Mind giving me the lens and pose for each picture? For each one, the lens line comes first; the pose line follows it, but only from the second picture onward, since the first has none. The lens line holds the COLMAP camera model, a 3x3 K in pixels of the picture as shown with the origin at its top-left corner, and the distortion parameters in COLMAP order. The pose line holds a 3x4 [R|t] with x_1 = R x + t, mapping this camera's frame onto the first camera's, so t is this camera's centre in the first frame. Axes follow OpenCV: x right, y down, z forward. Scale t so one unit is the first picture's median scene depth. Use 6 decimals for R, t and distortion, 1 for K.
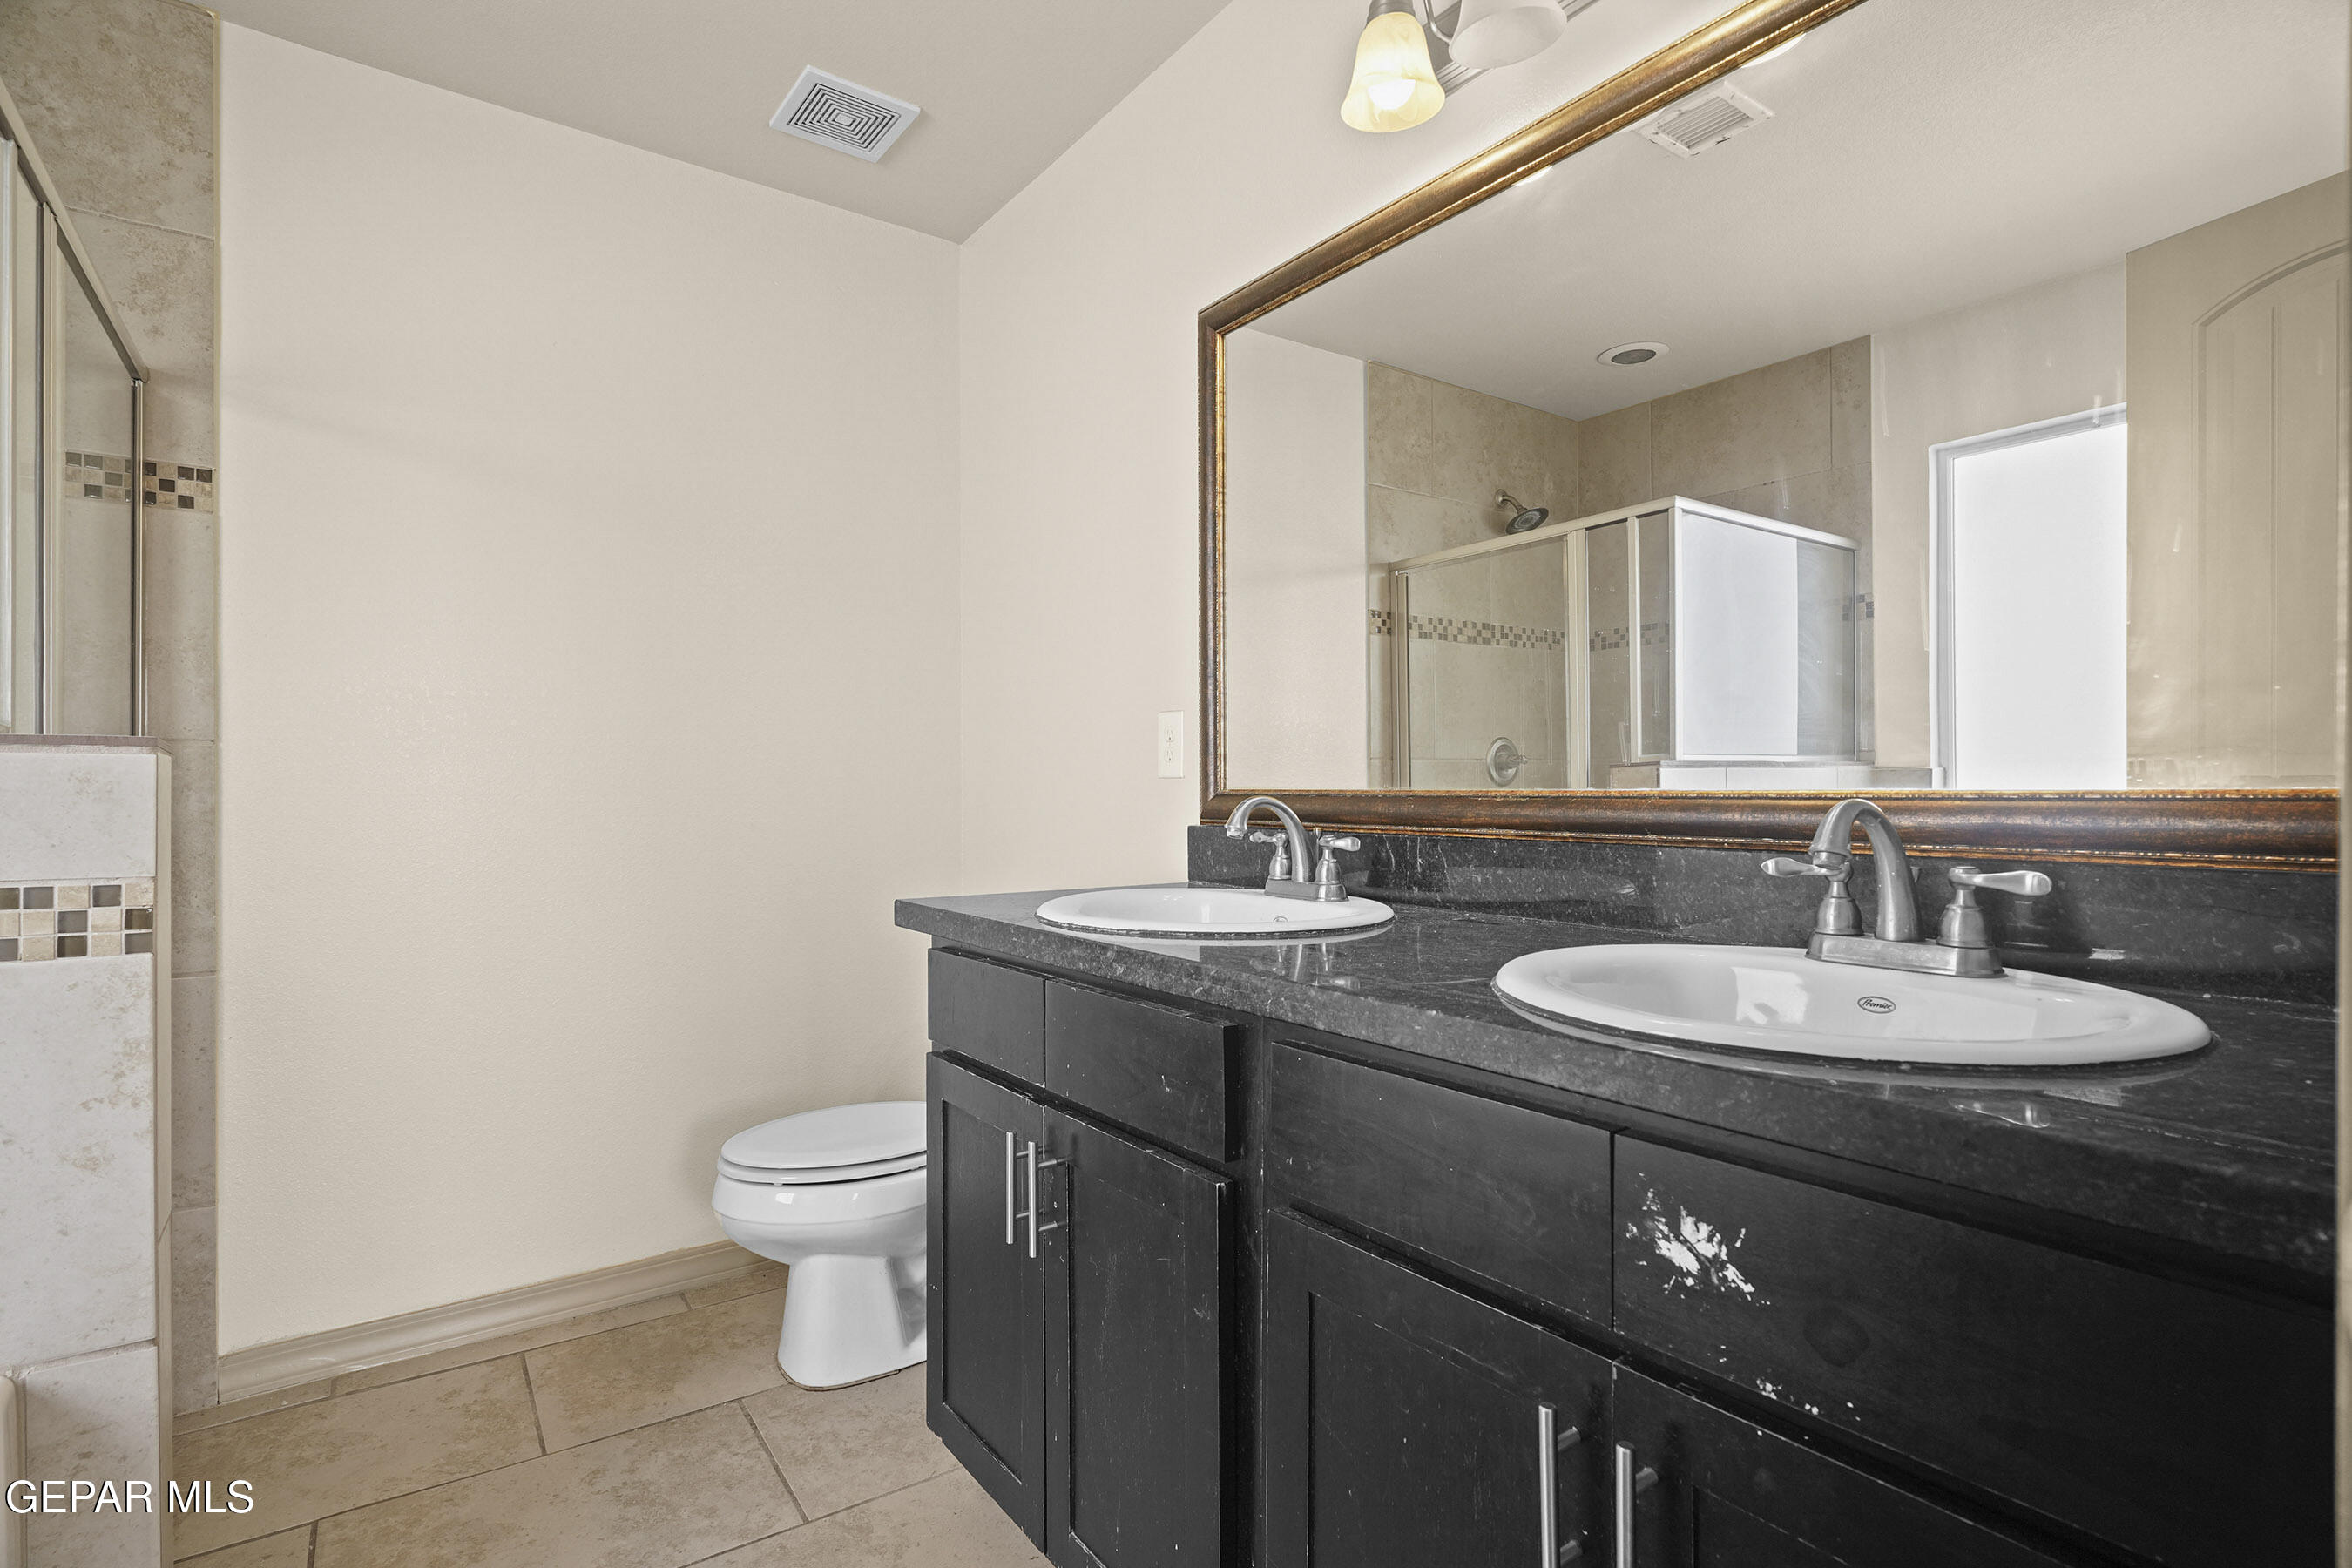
lens RADIAL K [[1119.9, 0, 1160.4], [0, 1119.9, 796.7], [0, 0, 1]] dist [-0.005472, 0.000919]
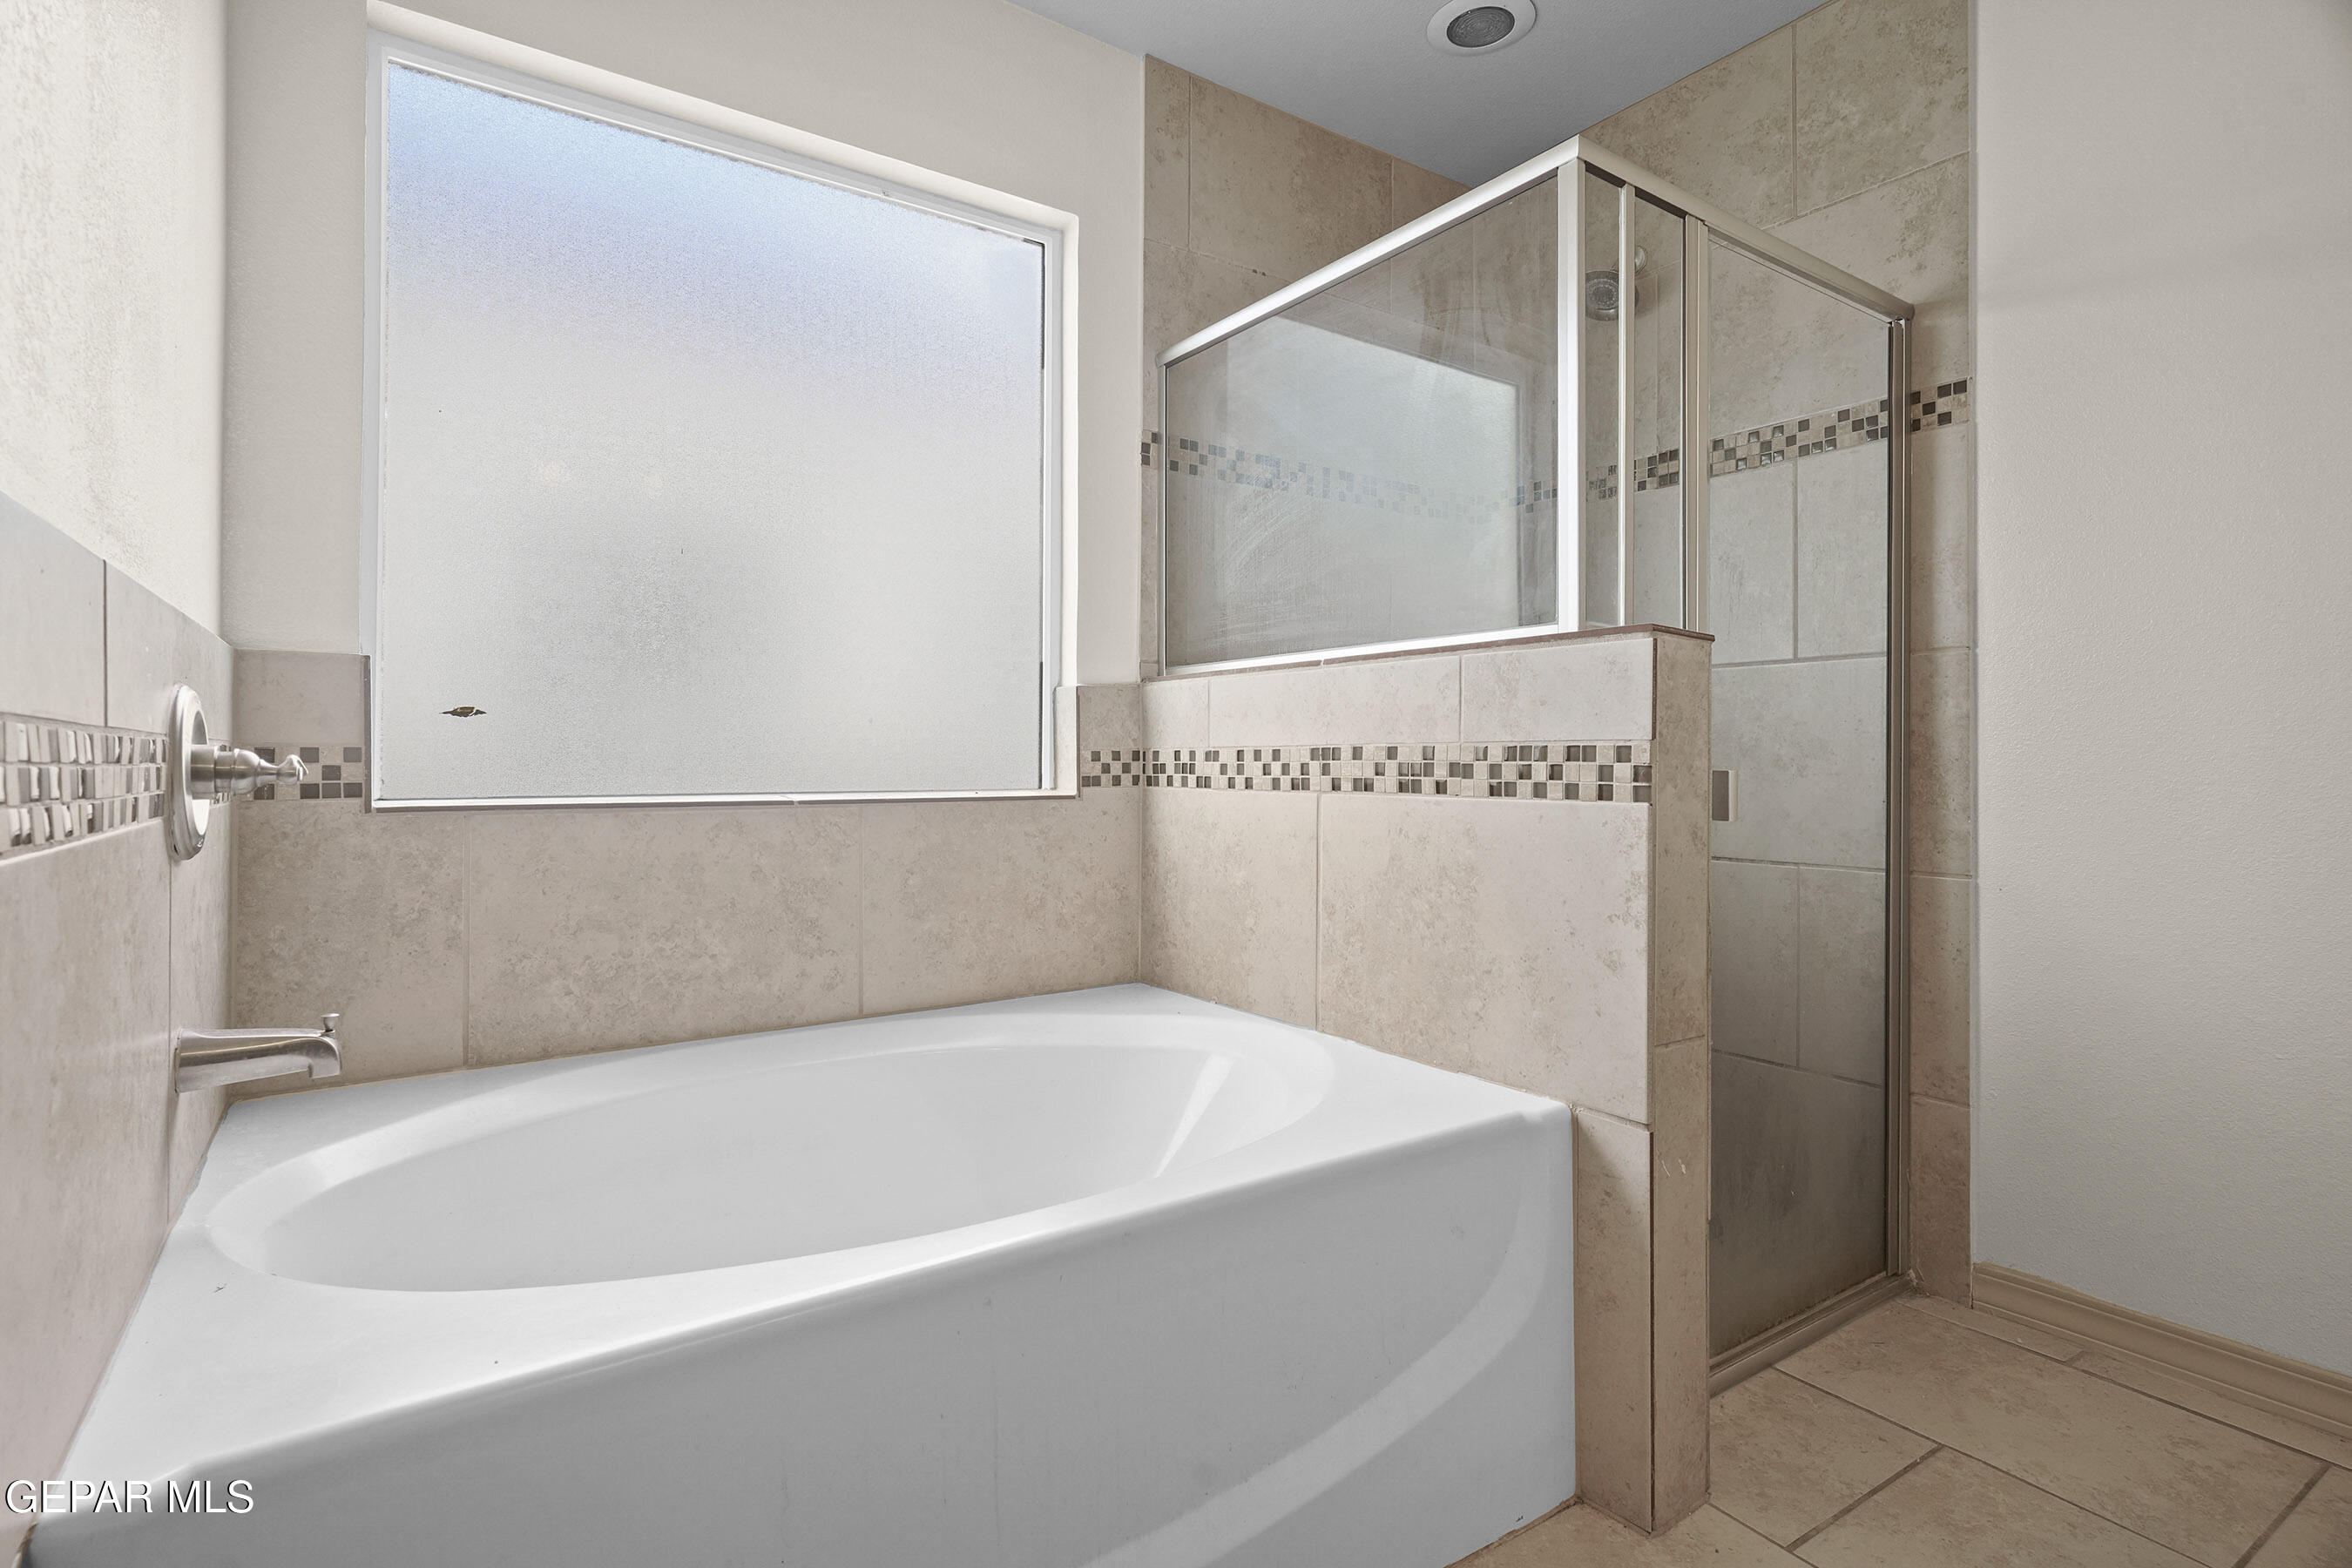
lens RADIAL K [[1119.9, 0, 1156.3], [0, 1119.9, 762.6], [0, 0, 1]] dist [-0.005472, 0.000919]
pose [[-0.038021, -0.002610, -0.999274, 0.220977], [-0.004138, 0.999988, -0.002454, 0.070657], [0.999268, 0.004042, -0.038031, 0.358143]]
